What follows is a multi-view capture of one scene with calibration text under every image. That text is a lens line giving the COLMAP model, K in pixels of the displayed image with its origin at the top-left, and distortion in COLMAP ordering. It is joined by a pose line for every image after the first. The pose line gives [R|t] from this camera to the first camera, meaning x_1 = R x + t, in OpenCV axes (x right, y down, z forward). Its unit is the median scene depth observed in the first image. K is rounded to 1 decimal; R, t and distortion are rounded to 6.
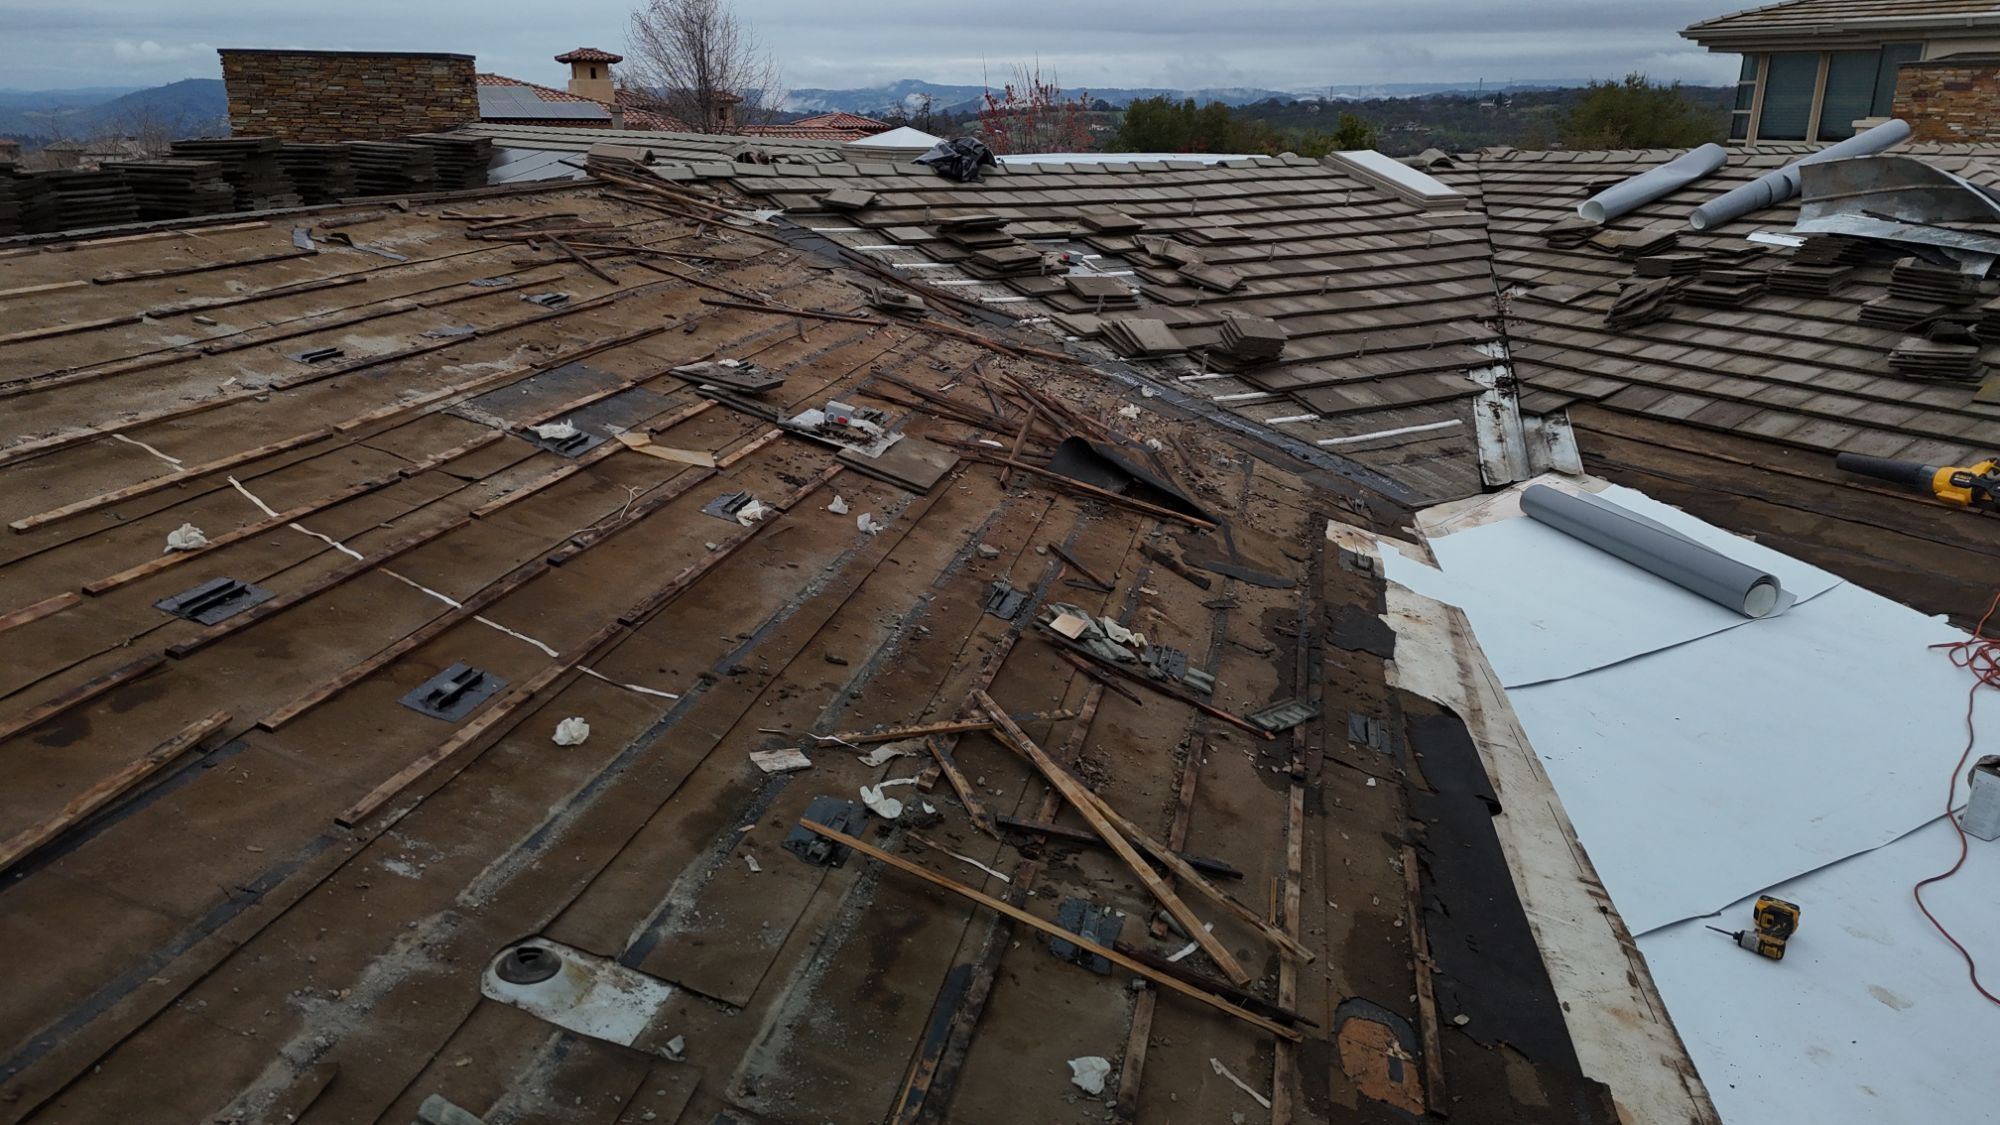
lens RADIAL K [[1465.0, 0, 1000.0], [0, 1465.0, 562.5], [0, 0, 1]] dist [0.081185, -0.093264]
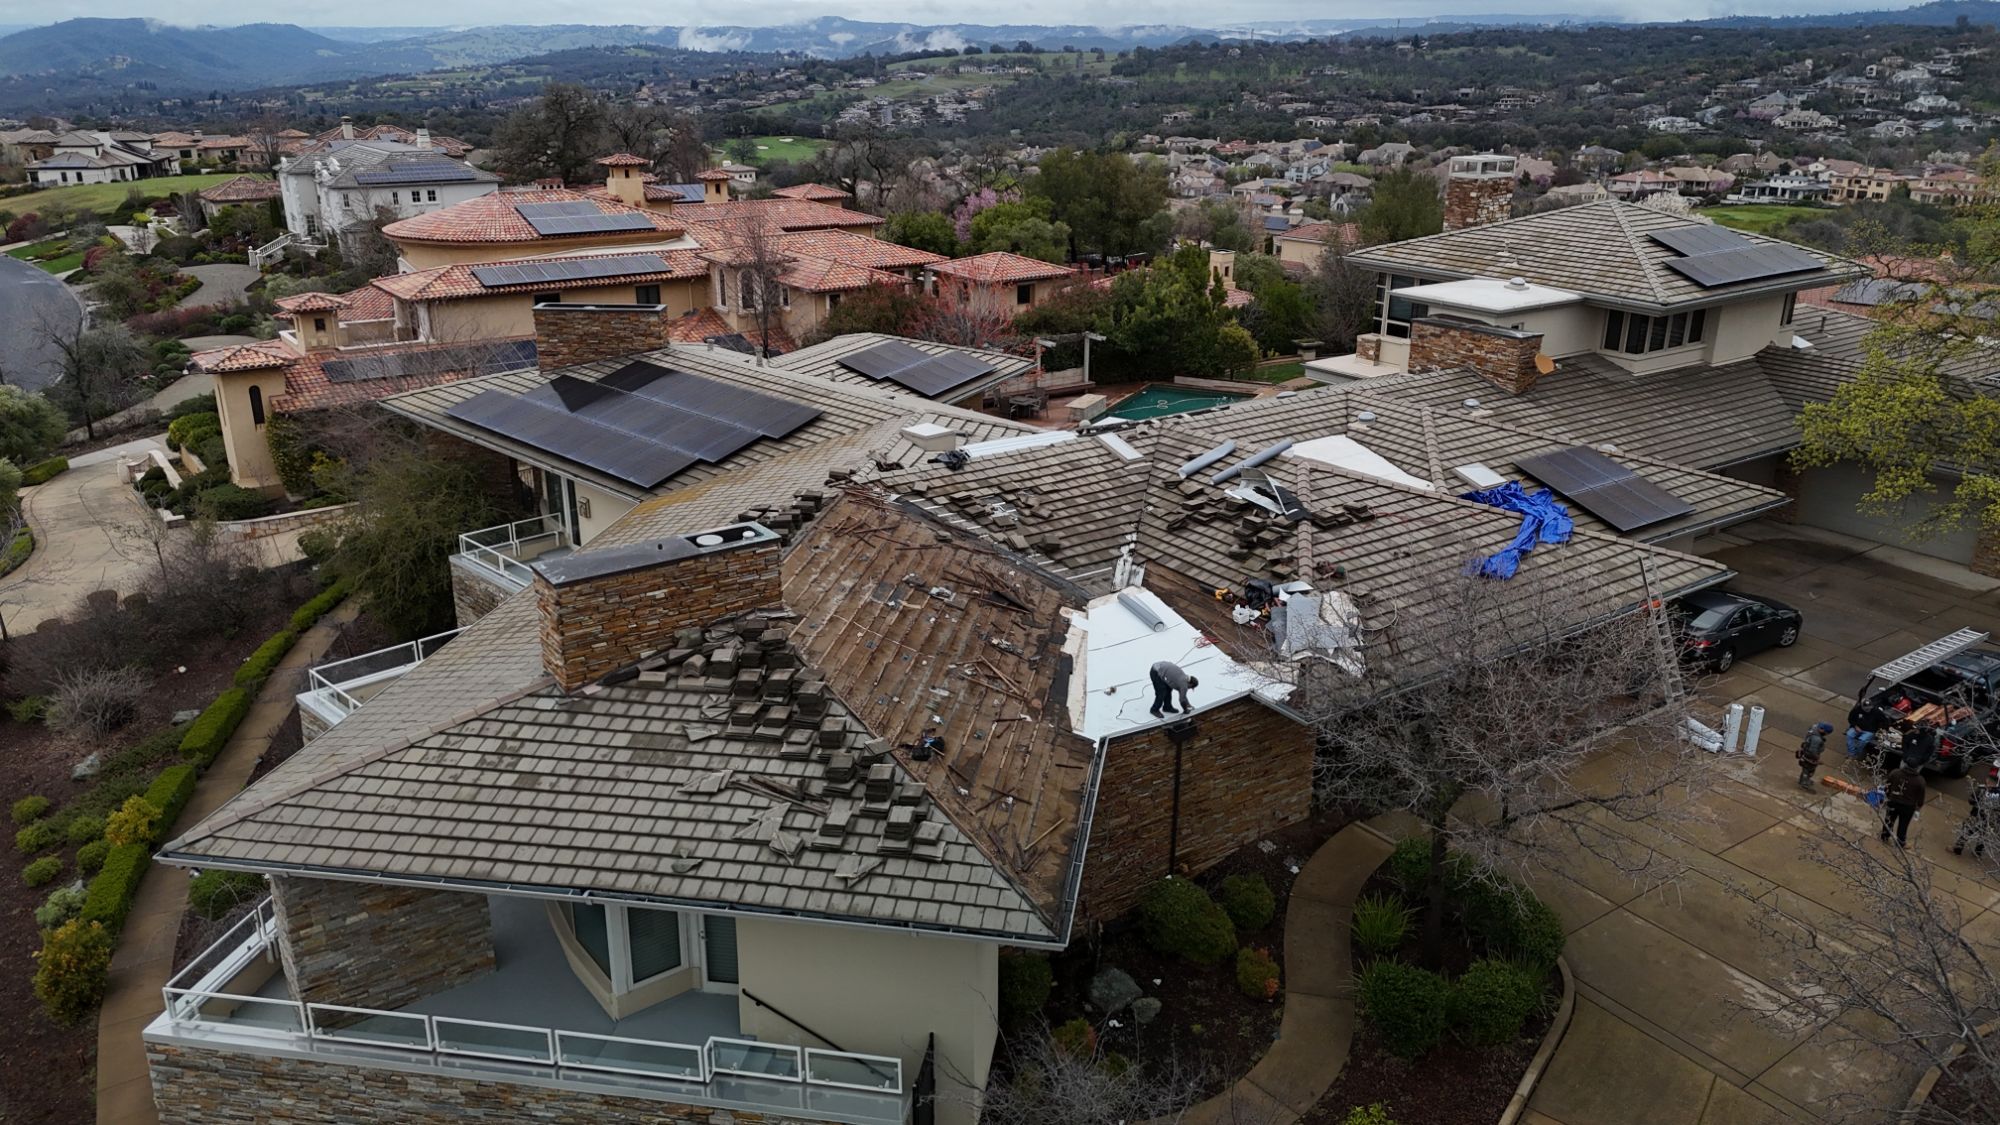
lens RADIAL K [[1465.0, 0, 1000.0], [0, 1465.0, 562.5], [0, 0, 1]] dist [0.081185, -0.093264]
pose [[0.998759, -0.019212, 0.045956, -0.091326], [0.017431, 0.999093, 0.038850, -0.235139], [-0.046661, -0.038001, 0.998188, -2.243210]]
